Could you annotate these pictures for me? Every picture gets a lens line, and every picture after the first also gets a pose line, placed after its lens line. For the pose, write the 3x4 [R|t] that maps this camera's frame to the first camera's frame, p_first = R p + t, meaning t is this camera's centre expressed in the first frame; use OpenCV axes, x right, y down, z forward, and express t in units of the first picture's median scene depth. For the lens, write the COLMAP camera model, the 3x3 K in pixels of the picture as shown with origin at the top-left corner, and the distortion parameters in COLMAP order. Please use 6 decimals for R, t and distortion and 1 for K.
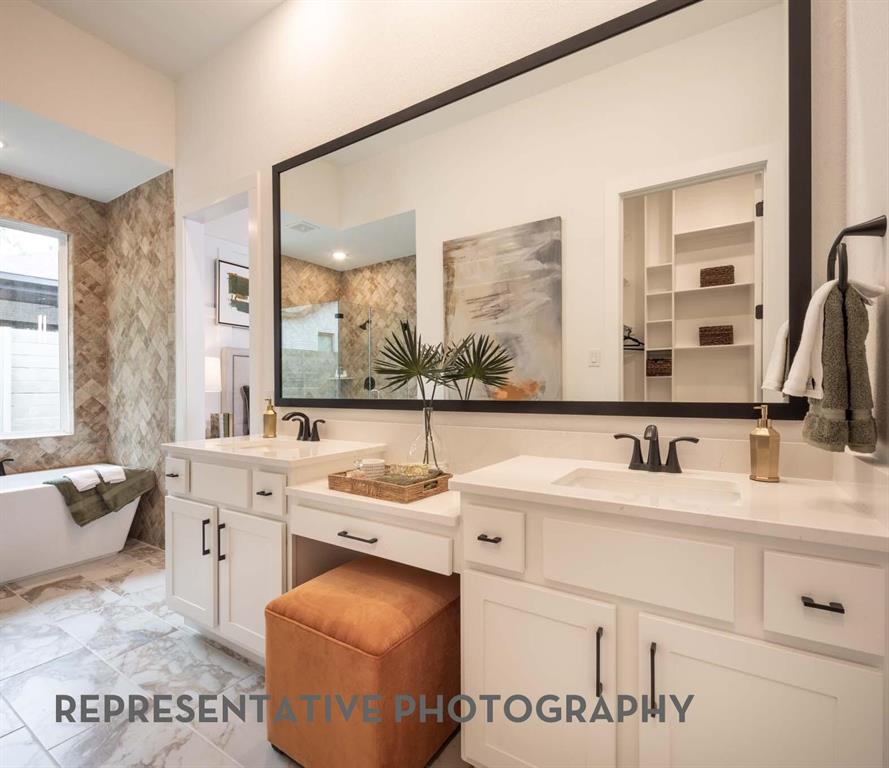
lens RADIAL K [[443.6, 0, 447.5], [0, 443.6, 387.9], [0, 0, 1]] dist [0.000336, -0.000508]
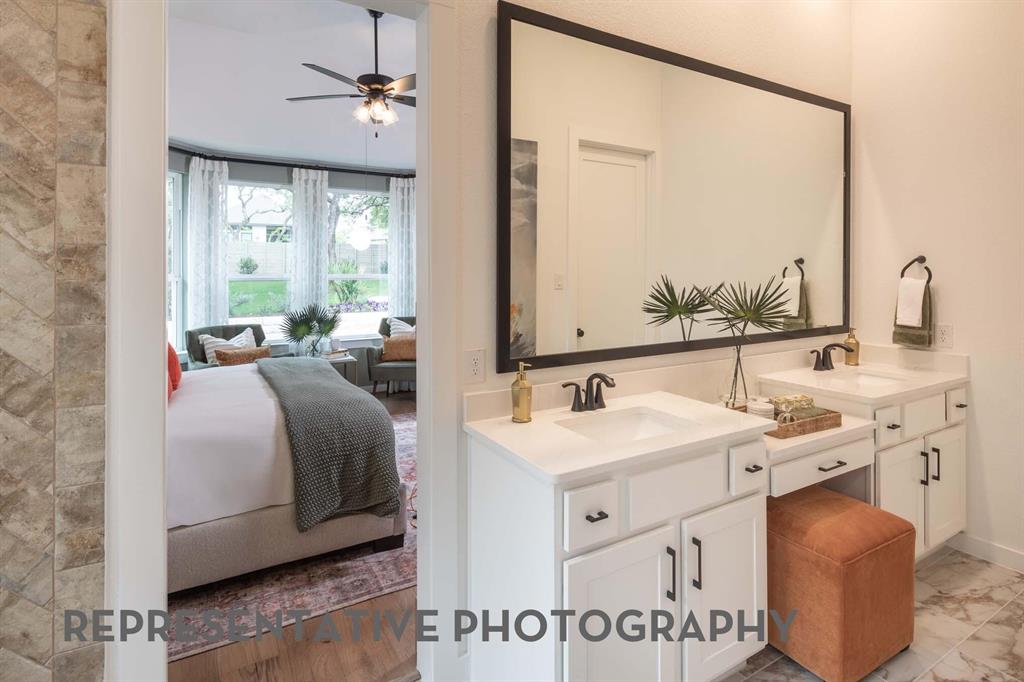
lens RADIAL K [[510.4, 0, 511.8], [0, 510.4, 276.4], [0, 0, 1]] dist [0.000829, -0.000028]
pose [[0.473717, 0.001439, 0.880676, -0.774072], [0.001520, 0.999996, -0.002451, -0.071028], [-0.880676, 0.002500, 0.473713, 0.475391]]
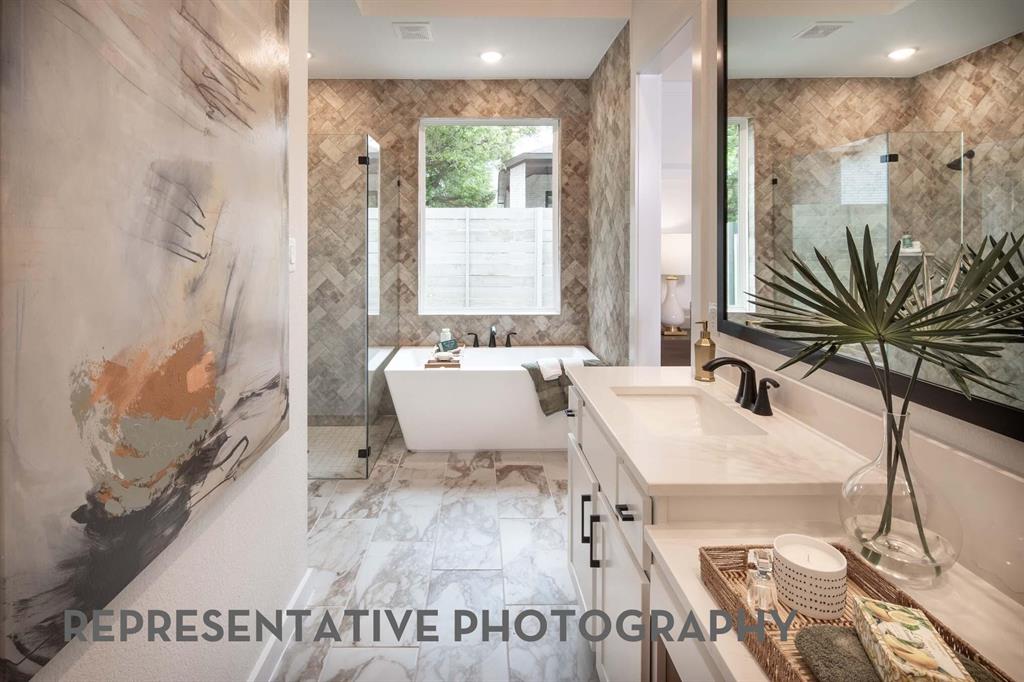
lens RADIAL K [[497.3, 0, 484.9], [0, 497.3, 249.4], [0, 0, 1]] dist [0.003567, 0.000079]
pose [[0.549253, 0.011649, -0.835575, 0.023233], [0.001200, 0.999891, 0.014728, -0.063408], [0.835655, -0.009092, 0.549179, 0.224179]]
